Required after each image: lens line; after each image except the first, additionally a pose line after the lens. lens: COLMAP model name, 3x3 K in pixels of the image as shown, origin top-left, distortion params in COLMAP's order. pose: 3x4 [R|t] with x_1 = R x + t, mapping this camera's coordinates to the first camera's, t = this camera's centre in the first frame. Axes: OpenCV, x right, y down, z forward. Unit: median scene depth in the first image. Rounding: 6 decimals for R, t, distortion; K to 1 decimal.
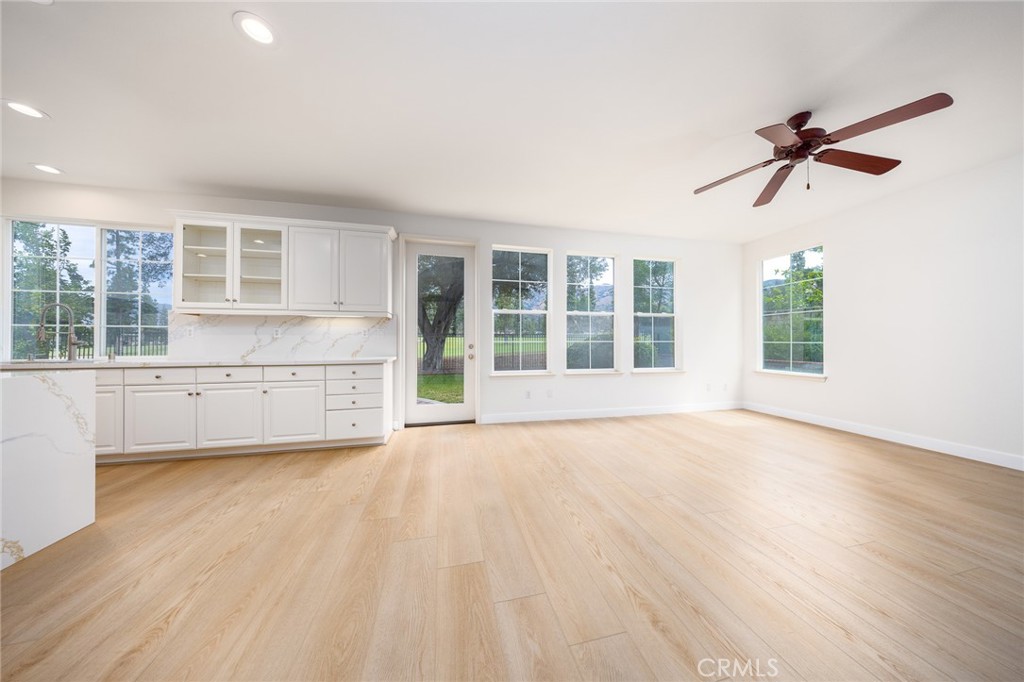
lens RADIAL K [[302.5, 0, 516.7], [0, 302.5, 341.3], [0, 0, 1]] dist [-0.005730, -0.000031]
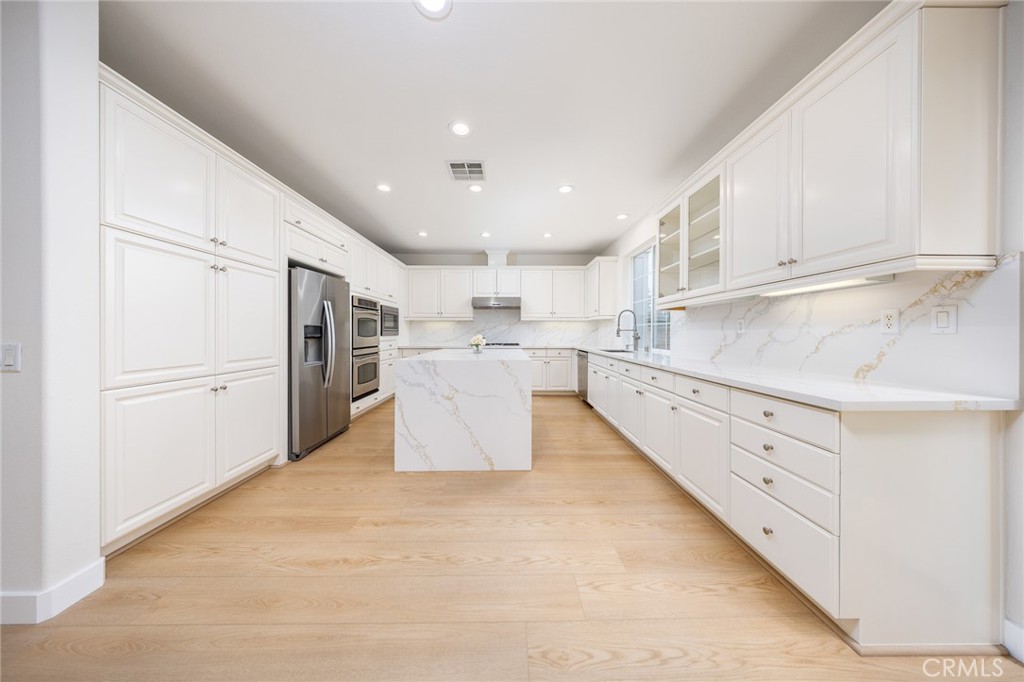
lens RADIAL K [[303.9, 0, 509.4], [0, 303.9, 335.0], [0, 0, 1]] dist [-0.000216, -0.000040]
pose [[-0.221252, 0.005575, -0.975201, -0.021969], [-0.001436, 0.999981, 0.006043, -0.014349], [0.975216, 0.002738, -0.221240, 0.726270]]
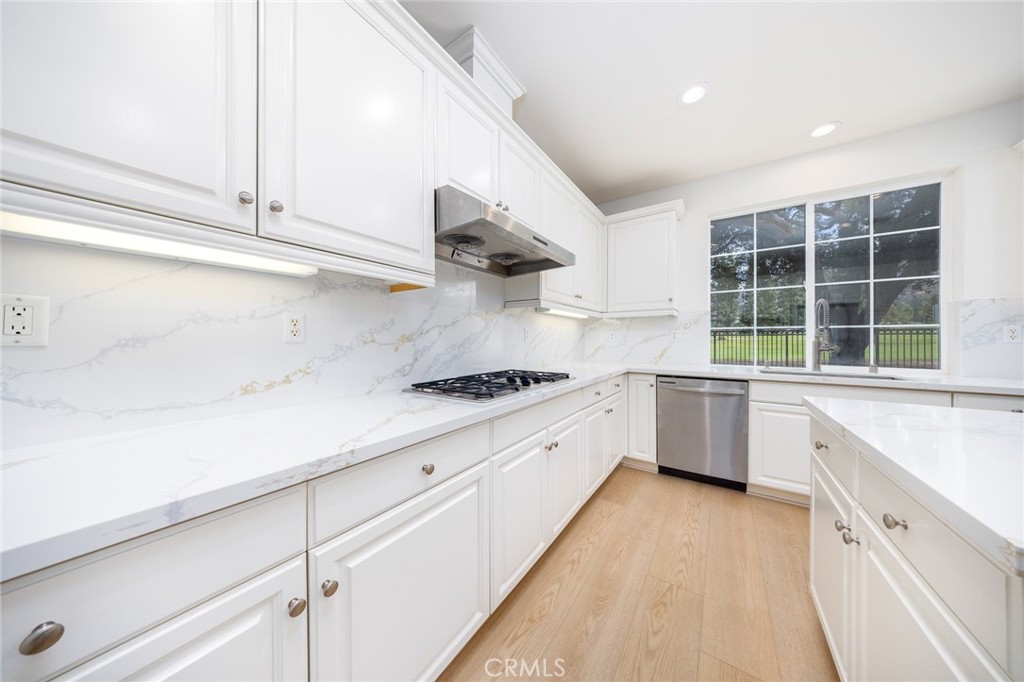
lens RADIAL K [[302.5, 0, 516.7], [0, 302.5, 341.3], [0, 0, 1]] dist [-0.005730, -0.000031]
pose [[0.680685, 0.006029, -0.732552, -1.394269], [-0.000847, 0.999972, 0.007444, -0.019973], [0.732576, -0.004447, 0.680671, -0.115621]]
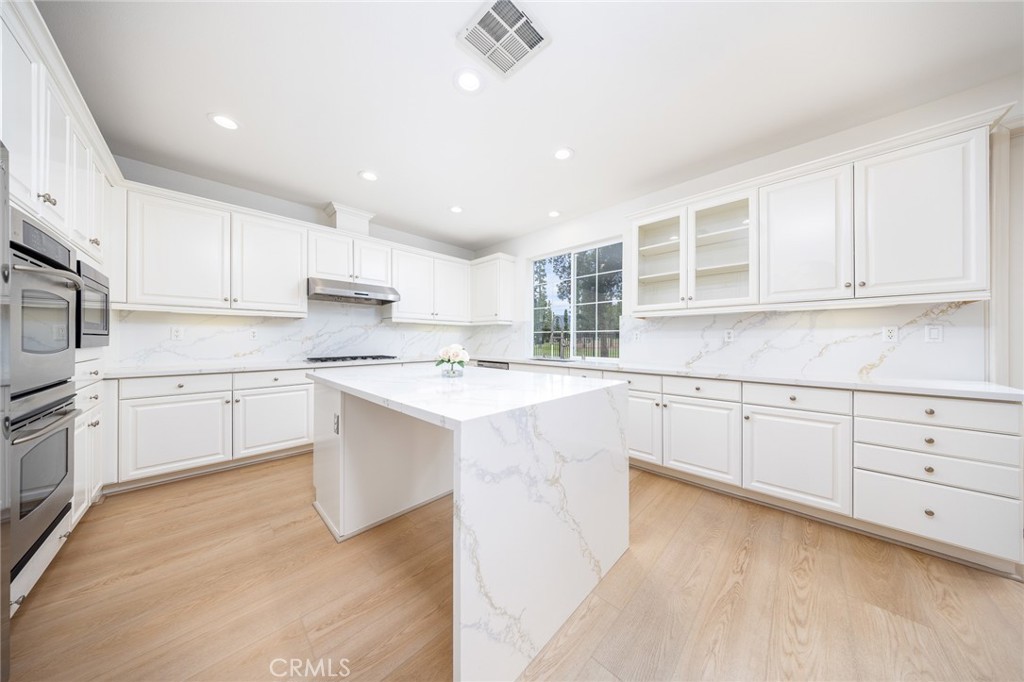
lens RADIAL K [[302.5, 0, 516.7], [0, 302.5, 341.3], [0, 0, 1]] dist [-0.005730, -0.000031]
pose [[0.546664, 0.004518, -0.837340, -0.497585], [-0.002930, 0.999990, 0.003483, -0.016331], [0.837347, 0.000549, 0.546671, 0.127050]]
